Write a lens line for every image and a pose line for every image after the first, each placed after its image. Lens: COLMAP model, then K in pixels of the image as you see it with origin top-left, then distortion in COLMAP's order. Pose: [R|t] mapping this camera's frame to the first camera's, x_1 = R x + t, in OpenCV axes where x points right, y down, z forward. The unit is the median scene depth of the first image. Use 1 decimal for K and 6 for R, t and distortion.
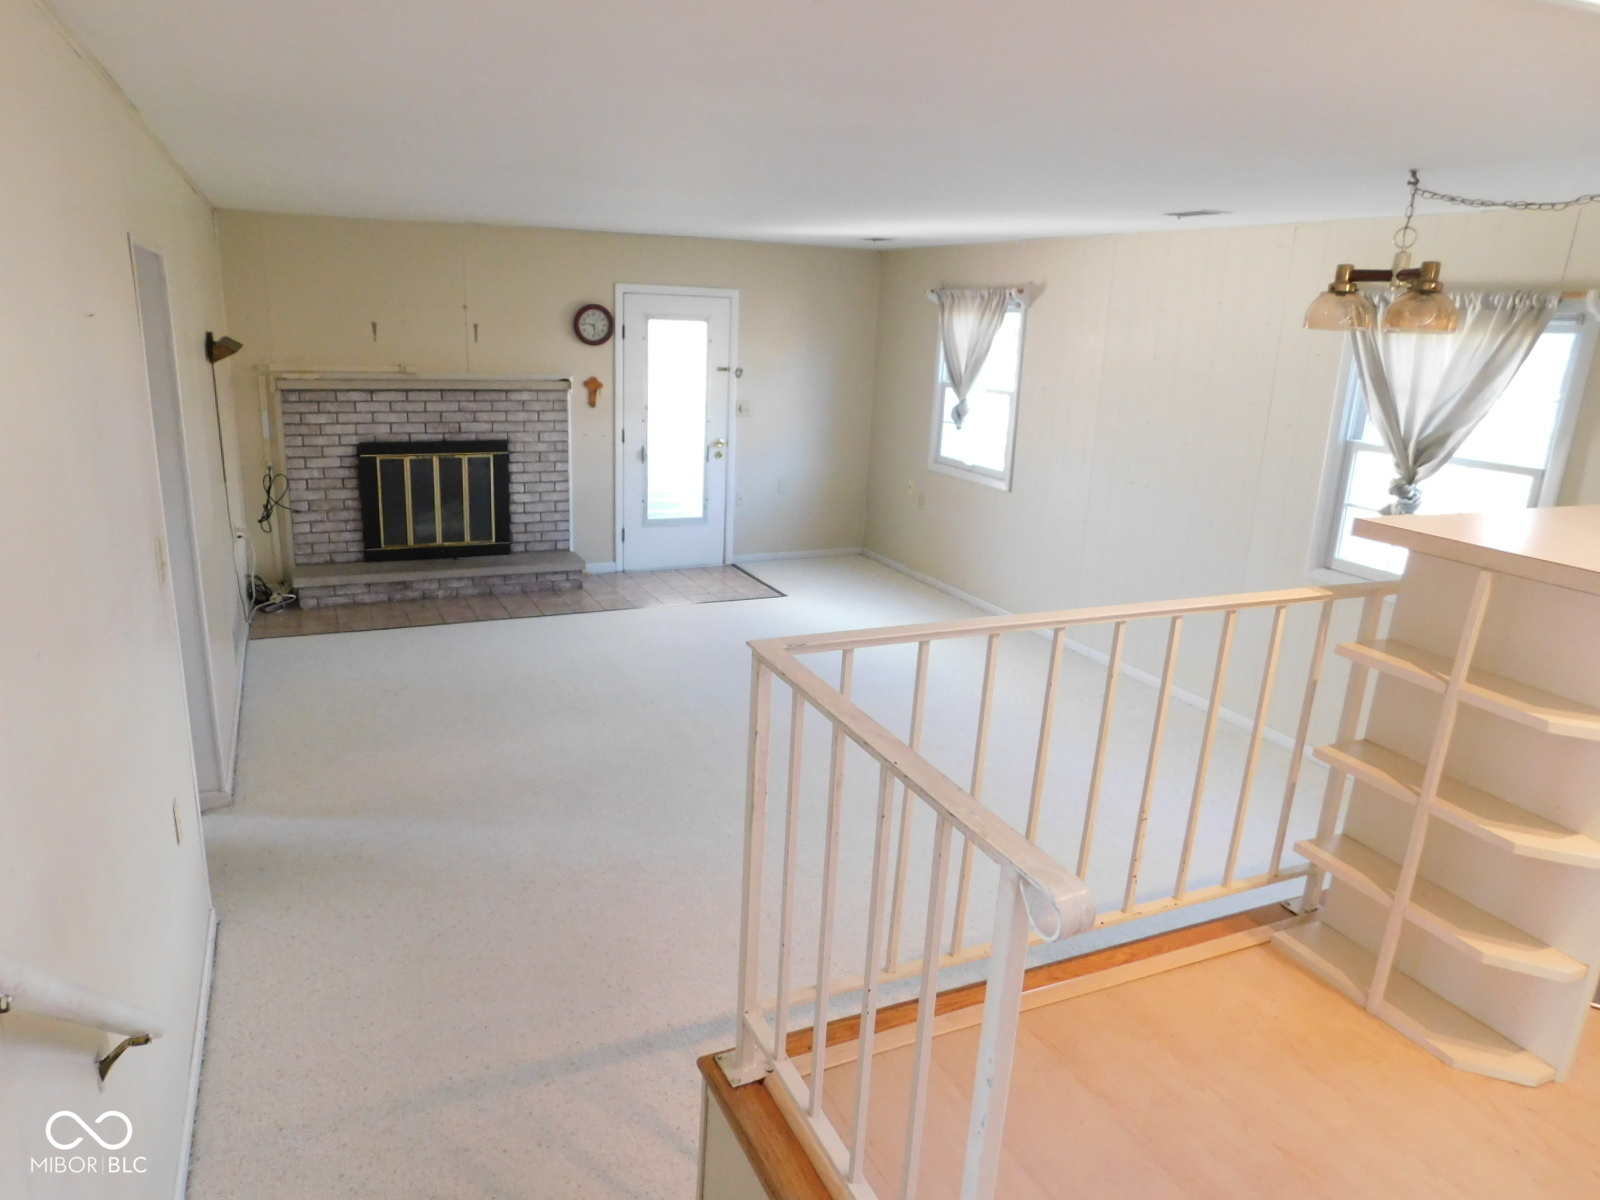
lens RADIAL K [[1059.2, 0, 800.3], [0, 1059.2, 595.0], [0, 0, 1]] dist [-0.036105, 0.012126]
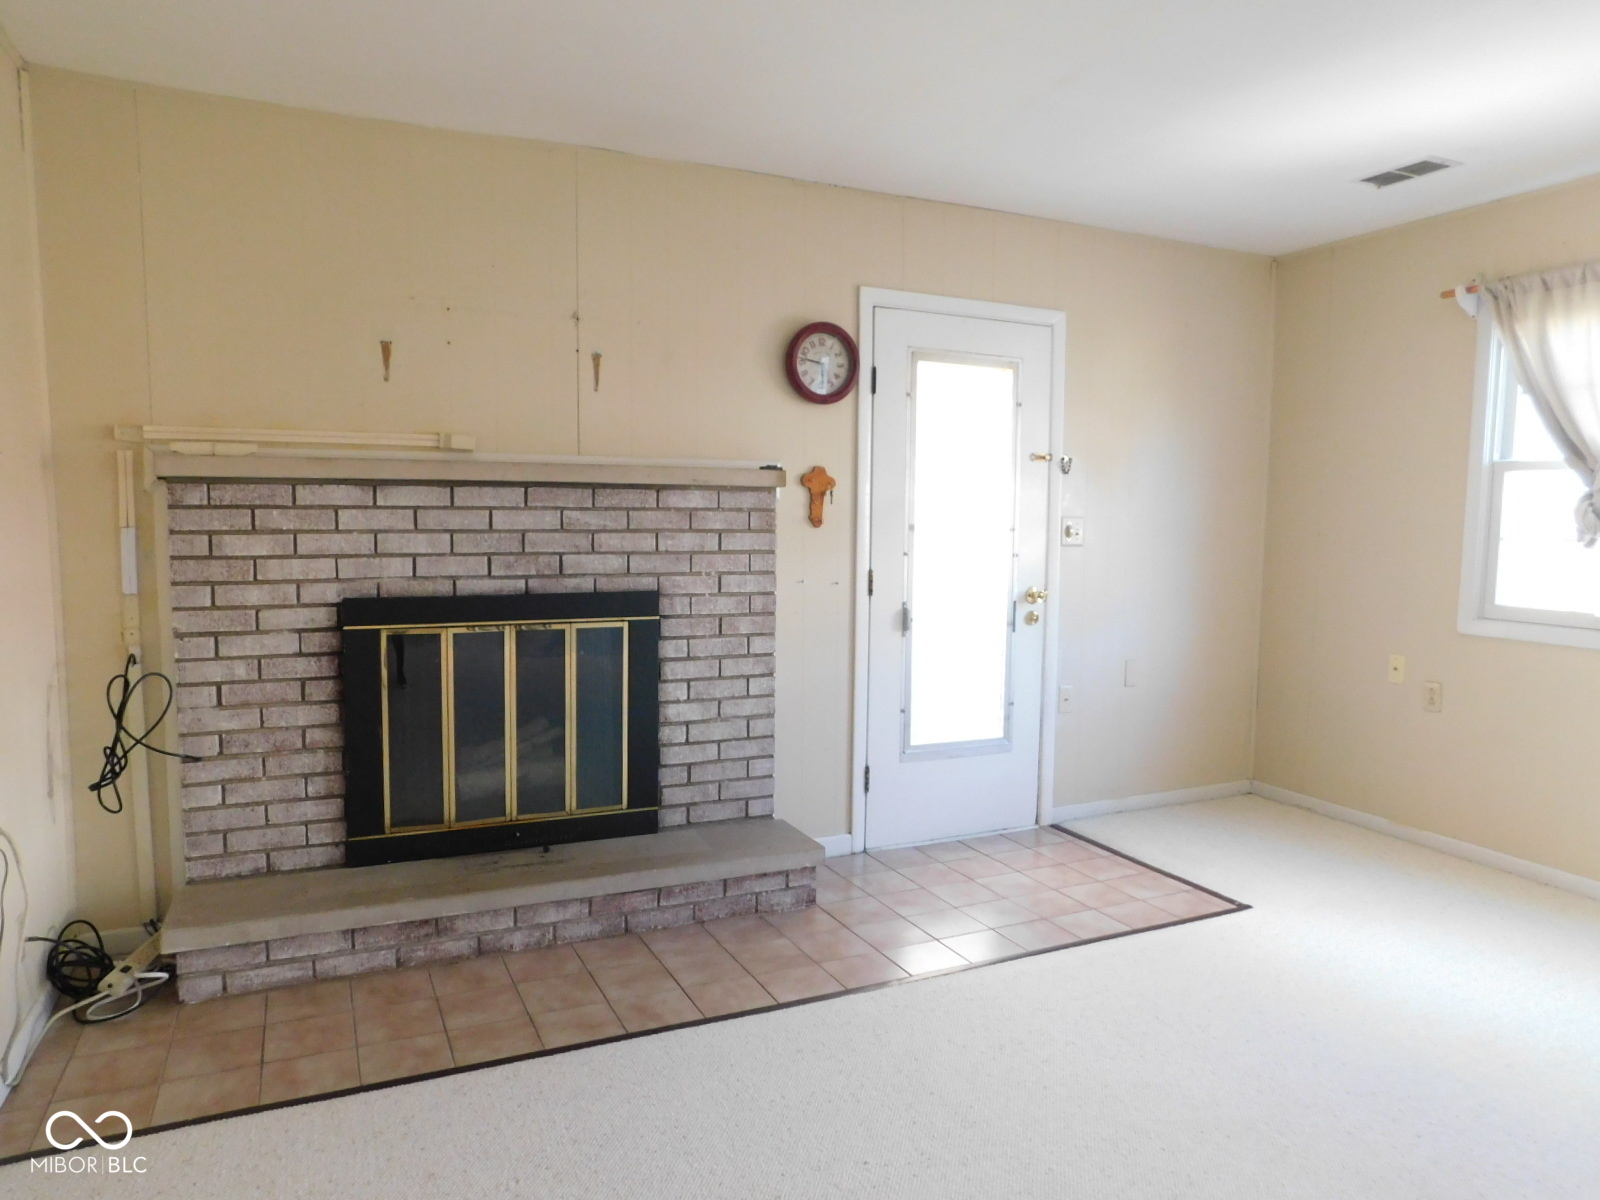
lens RADIAL K [[1059.2, 0, 793.8], [0, 1059.2, 610.5], [0, 0, 1]] dist [-0.036105, 0.012126]
pose [[0.999552, -0.028119, -0.010289, -0.218145], [0.026008, 0.985609, -0.167029, -0.059041], [0.014838, 0.166686, 0.985898, 0.549965]]
